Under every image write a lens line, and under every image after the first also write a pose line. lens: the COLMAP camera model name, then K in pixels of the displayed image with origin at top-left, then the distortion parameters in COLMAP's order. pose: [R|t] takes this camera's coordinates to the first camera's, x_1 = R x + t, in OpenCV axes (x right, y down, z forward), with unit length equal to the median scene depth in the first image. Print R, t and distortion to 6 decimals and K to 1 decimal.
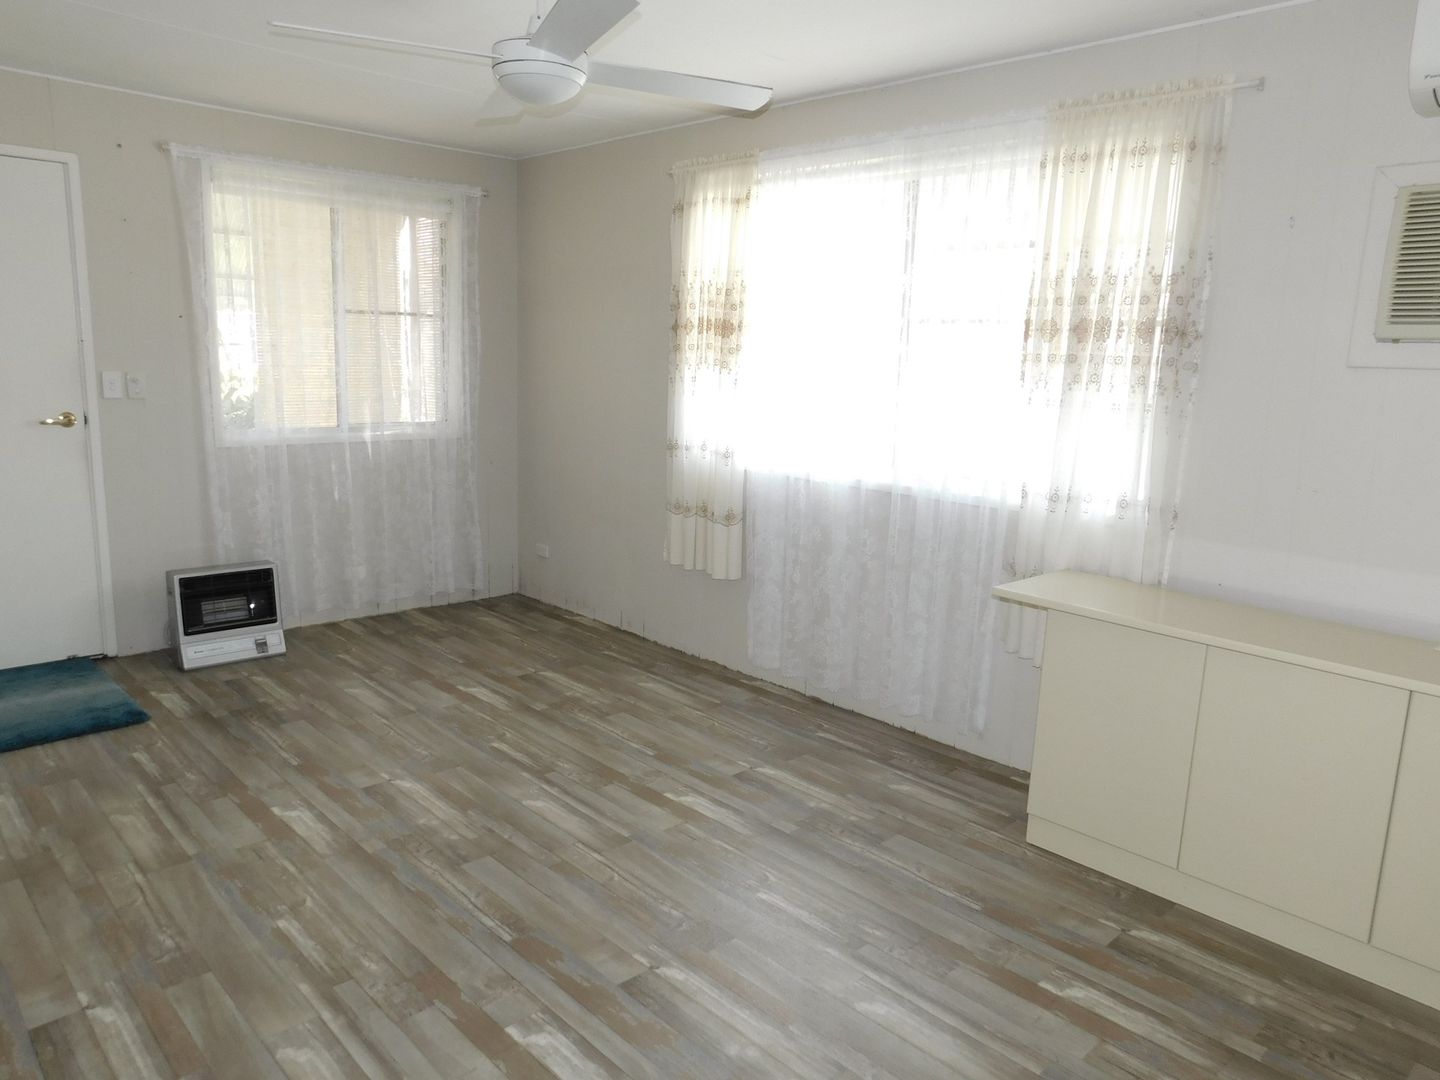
lens RADIAL K [[969.9, 0, 720.0], [0, 969.9, 540.0], [0, 0, 1]] dist [-0.068787, 0.052734]
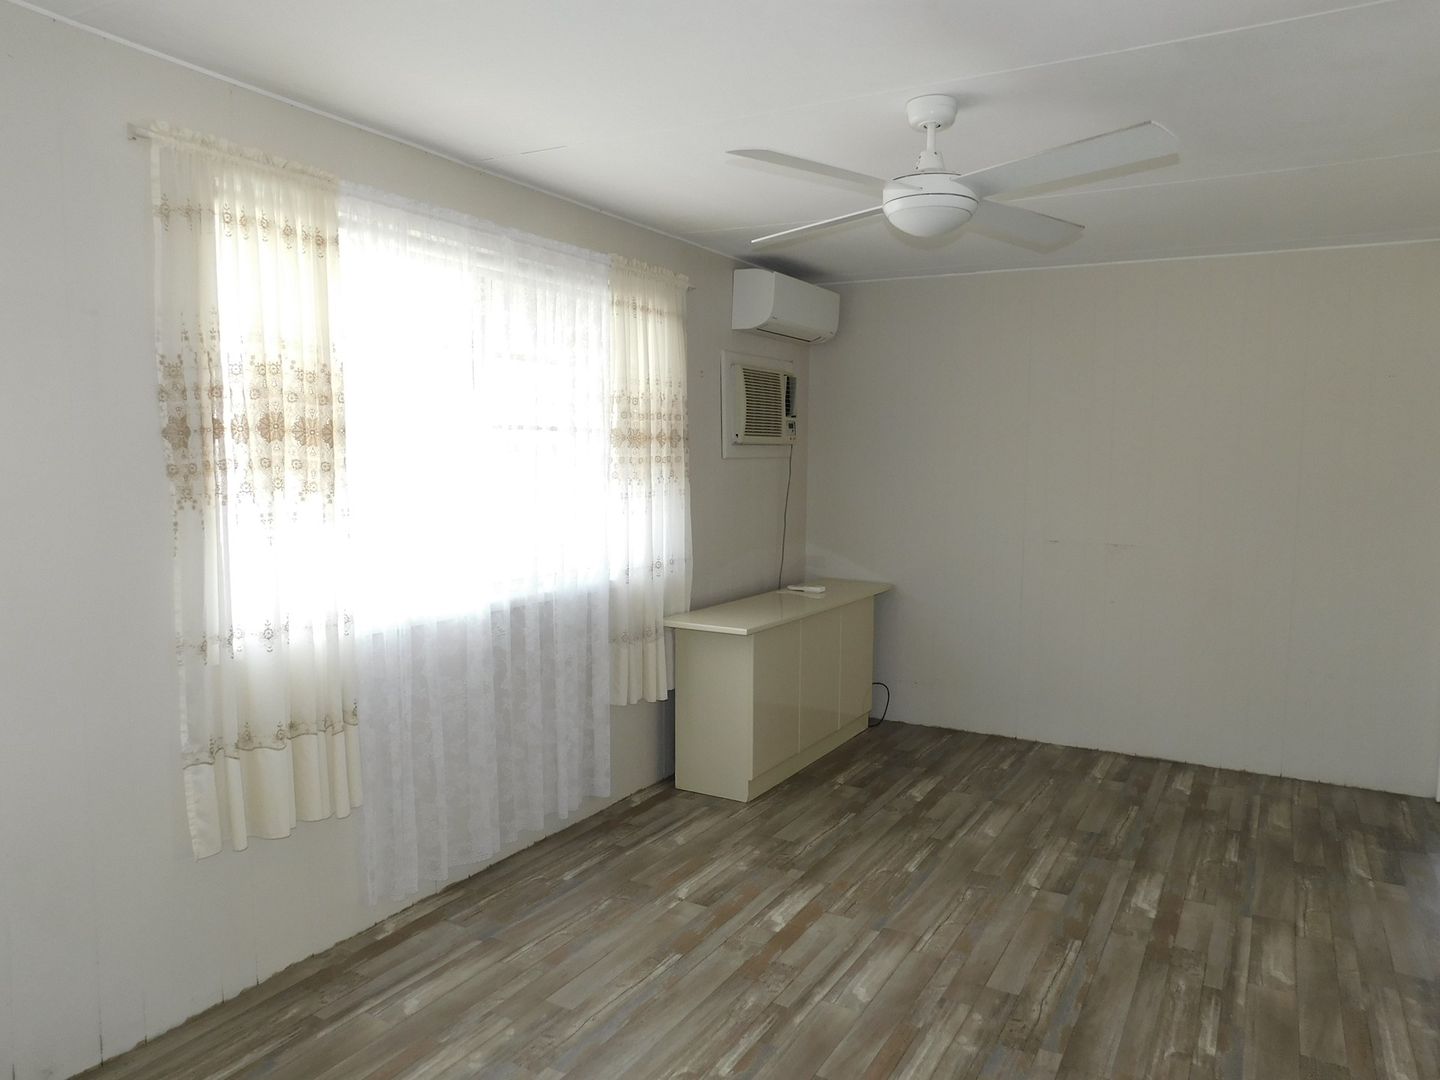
lens RADIAL K [[969.9, 0, 720.0], [0, 969.9, 540.0], [0, 0, 1]] dist [-0.068787, 0.052734]
pose [[-0.258749, -0.122179, 0.958186, -0.917921], [0.167420, 0.971282, 0.169059, -0.285686], [-0.951325, 0.204164, -0.230863, 1.213549]]
